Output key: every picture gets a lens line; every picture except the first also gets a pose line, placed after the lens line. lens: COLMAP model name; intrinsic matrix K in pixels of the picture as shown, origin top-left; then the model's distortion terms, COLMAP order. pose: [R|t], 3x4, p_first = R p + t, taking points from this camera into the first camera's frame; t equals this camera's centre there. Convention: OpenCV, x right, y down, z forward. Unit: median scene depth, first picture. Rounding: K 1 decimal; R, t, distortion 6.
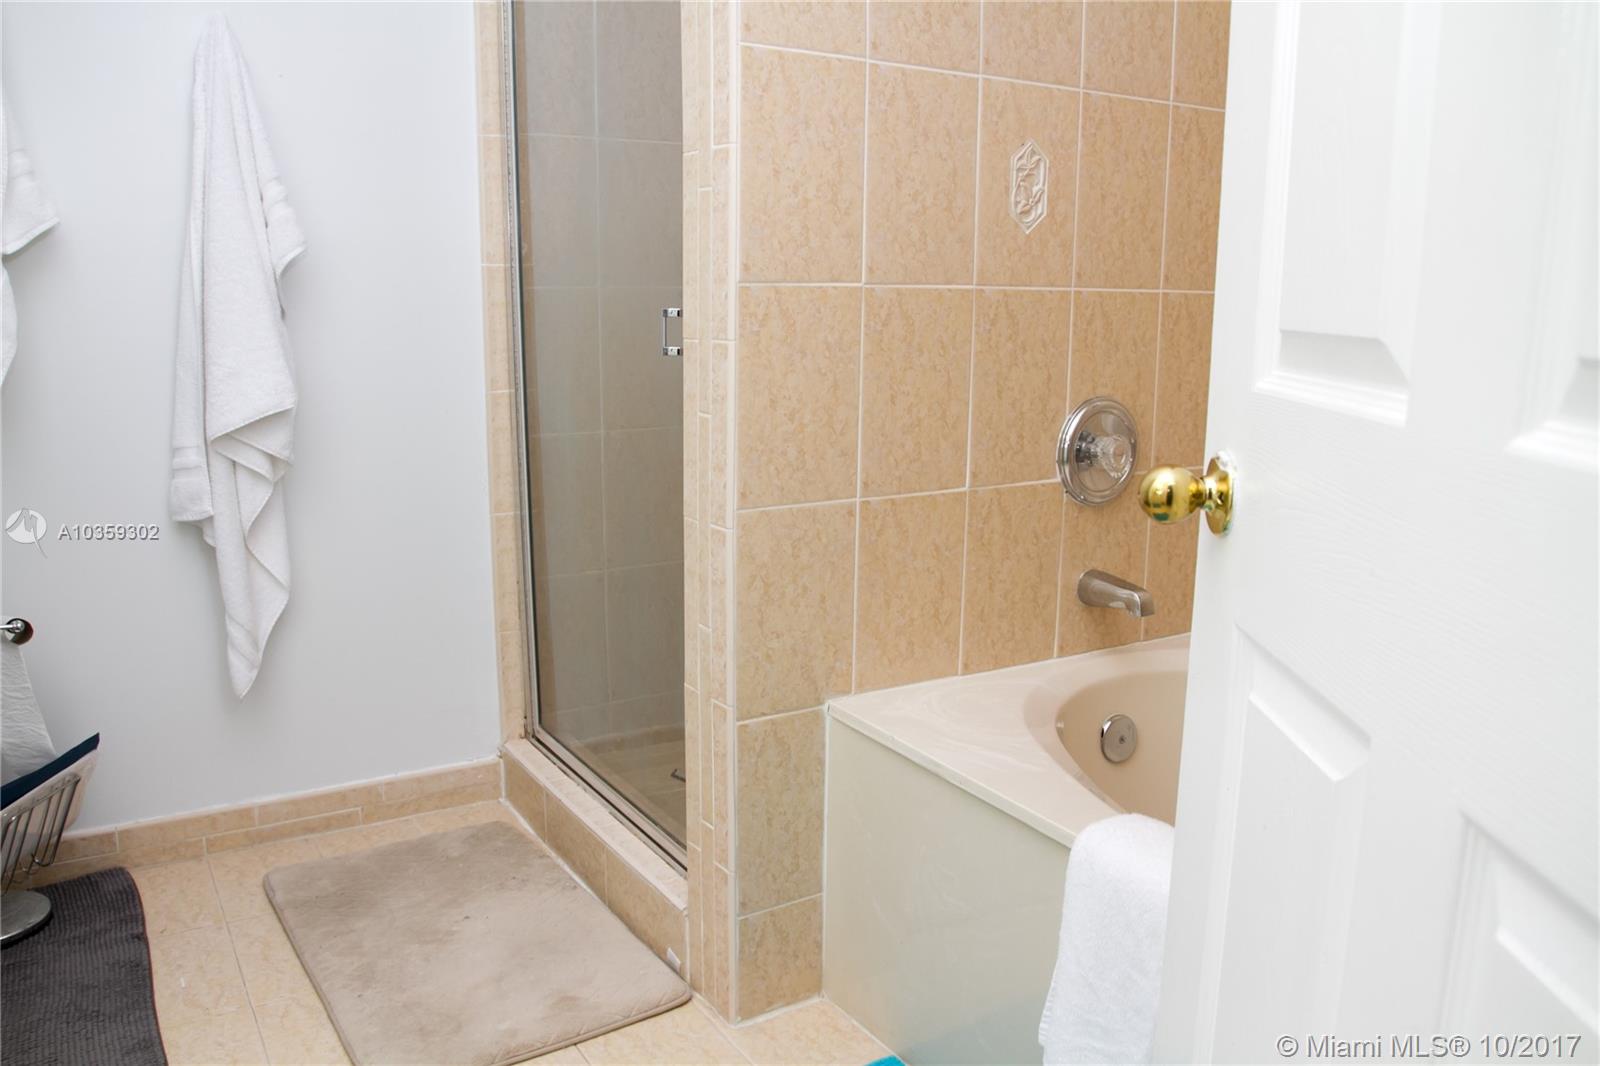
lens RADIAL K [[1260.5, 0, 793.1], [0, 1260.5, 563.5], [0, 0, 1]] dist [-0.138356, 0.102079]
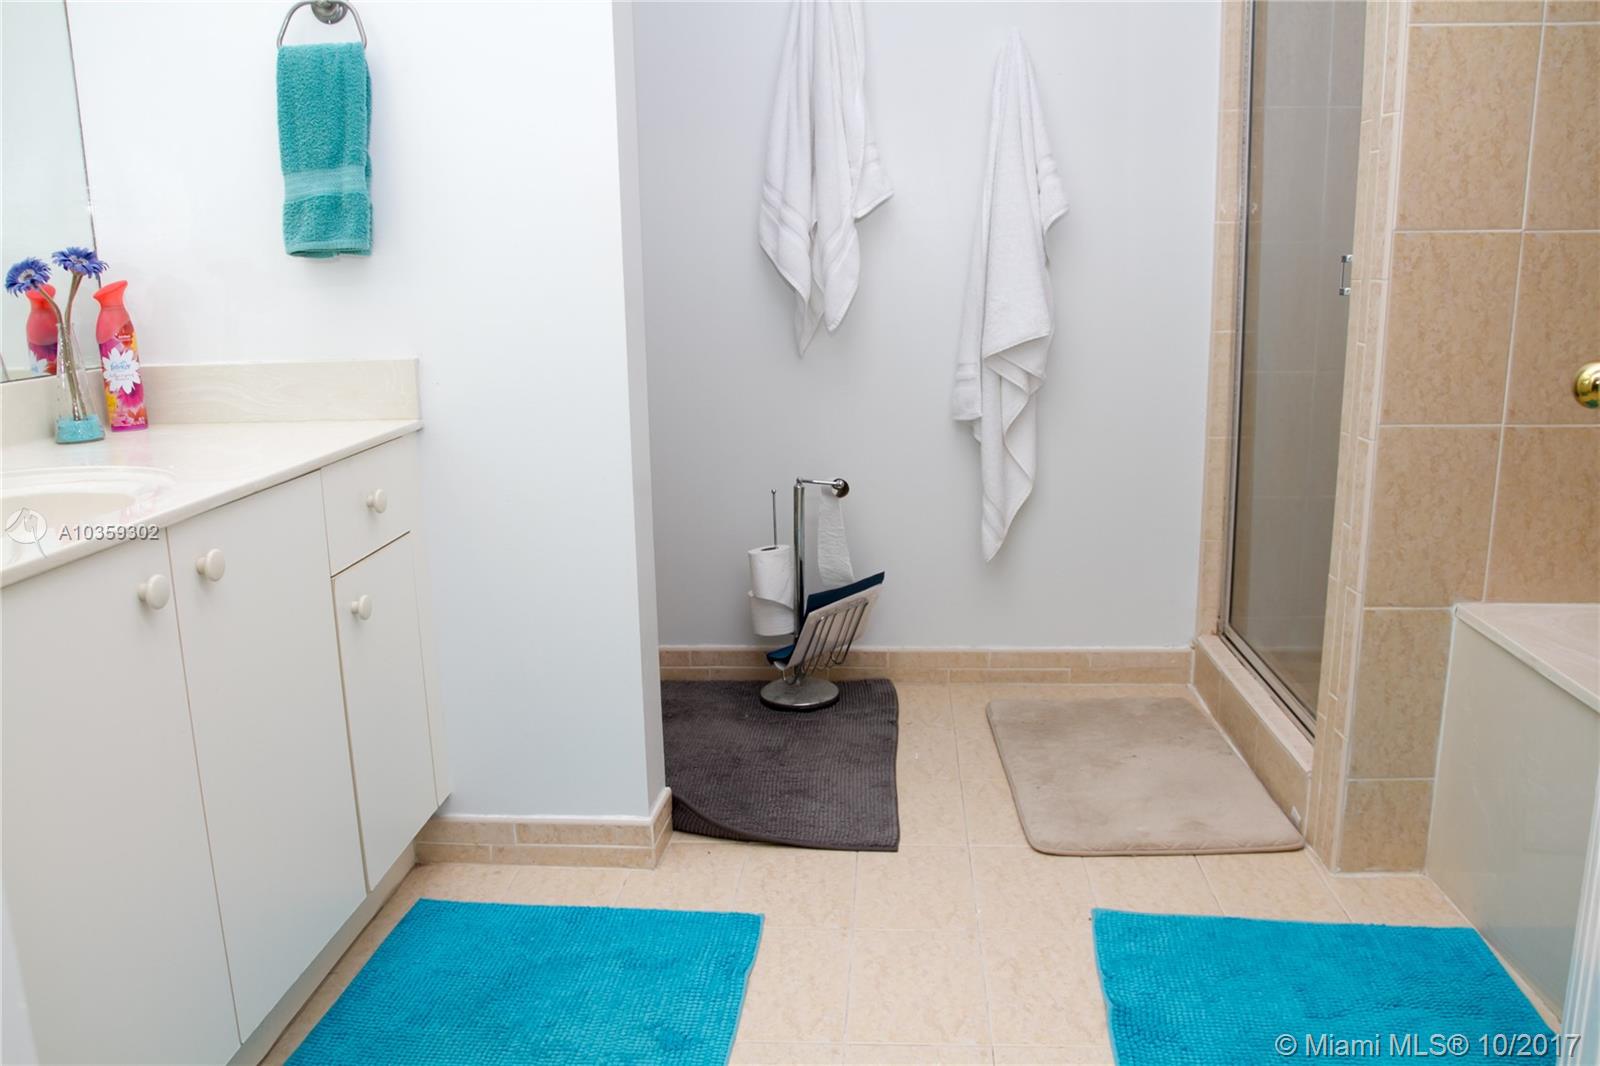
lens RADIAL K [[1260.5, 0, 793.1], [0, 1260.5, 563.5], [0, 0, 1]] dist [-0.138356, 0.102079]
pose [[0.814739, 0.112523, -0.568806, 0.154665], [-0.097998, 0.993599, 0.056187, 0.067259], [0.571487, 0.009964, 0.820551, -0.225978]]
